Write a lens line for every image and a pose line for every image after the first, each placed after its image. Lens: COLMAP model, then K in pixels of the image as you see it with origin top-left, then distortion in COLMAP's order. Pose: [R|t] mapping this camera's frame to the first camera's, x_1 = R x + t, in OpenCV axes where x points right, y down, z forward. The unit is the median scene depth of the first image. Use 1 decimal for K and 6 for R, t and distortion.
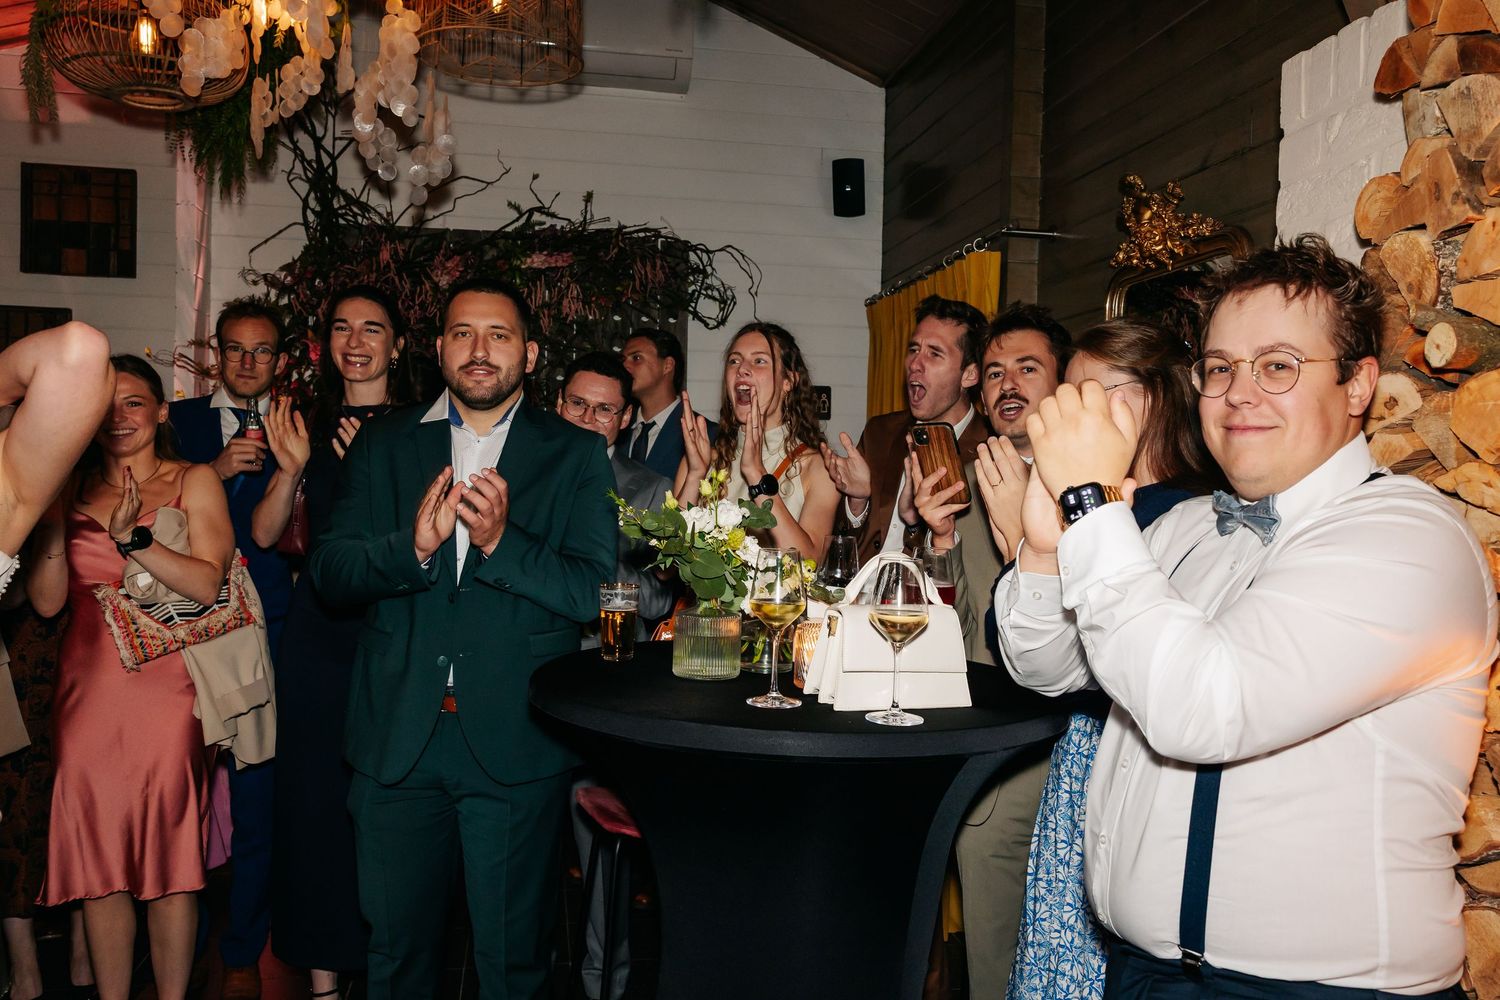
lens RADIAL K [[1187.2, 0, 752.5], [0, 1187.2, 489.8], [0, 0, 1]] dist [-0.005218, 0.006758]
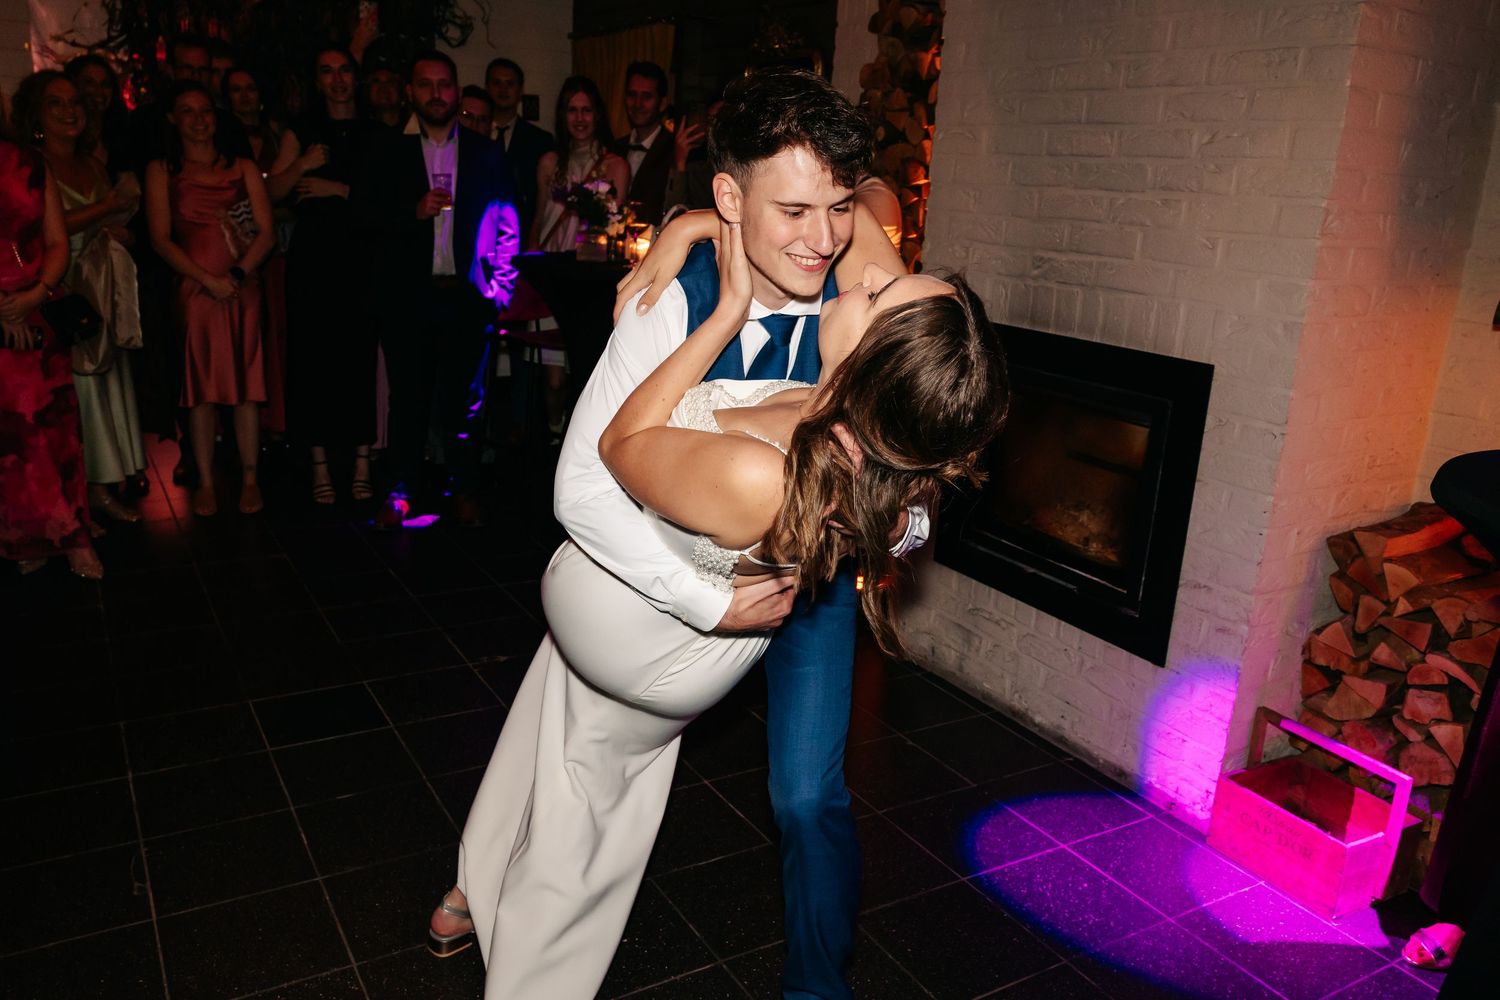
lens RADIAL K [[1154.4, 0, 723.2], [0, 1154.4, 490.8], [0, 0, 1]] dist [0.002863, -0.001031]
pose [[0.947567, -0.063672, 0.313151, -0.386746], [-0.023058, 0.963771, 0.265733, -0.009283], [-0.318725, -0.259020, 0.911769, -0.892326]]
